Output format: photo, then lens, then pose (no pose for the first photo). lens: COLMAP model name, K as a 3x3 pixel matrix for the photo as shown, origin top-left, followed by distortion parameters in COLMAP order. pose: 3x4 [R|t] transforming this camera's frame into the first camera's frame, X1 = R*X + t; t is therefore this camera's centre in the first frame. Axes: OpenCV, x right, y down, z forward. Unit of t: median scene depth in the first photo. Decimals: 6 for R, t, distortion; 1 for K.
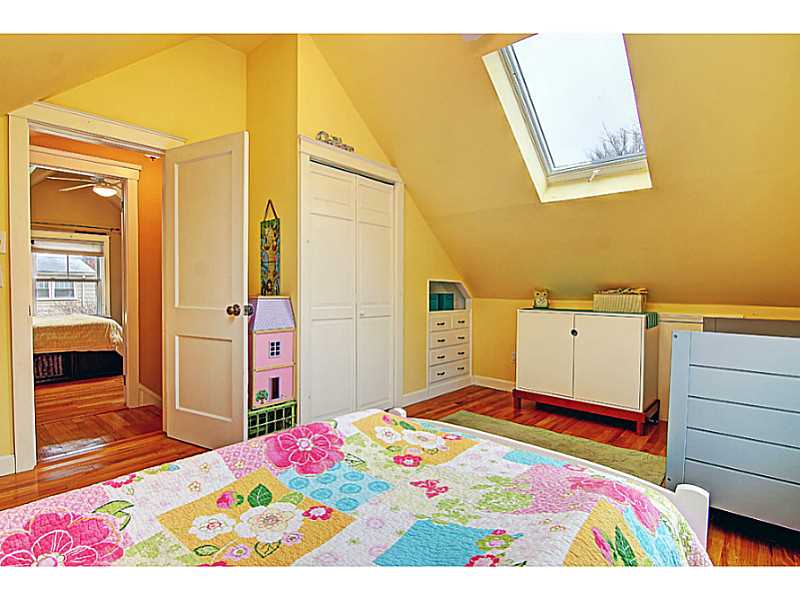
lens RADIAL K [[404.0, 0, 397.6], [0, 404.0, 300.1], [0, 0, 1]] dist [-0.002407, -0.009958]
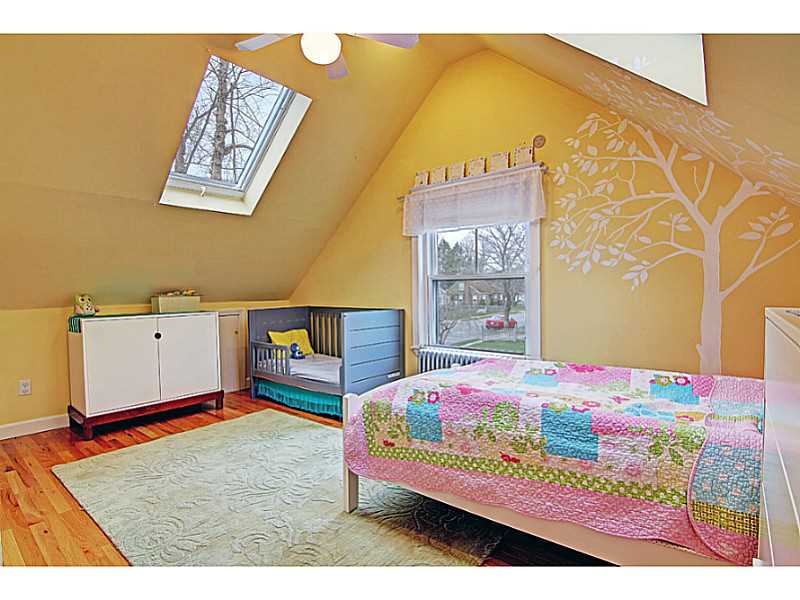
lens RADIAL K [[404.0, 0, 397.6], [0, 404.0, 300.1], [0, 0, 1]] dist [-0.002407, -0.009958]
pose [[-0.004419, -0.048427, 0.998817, -0.559257], [0.039566, 0.998036, 0.048564, -0.033250], [-0.999207, 0.039734, -0.002494, 0.401250]]
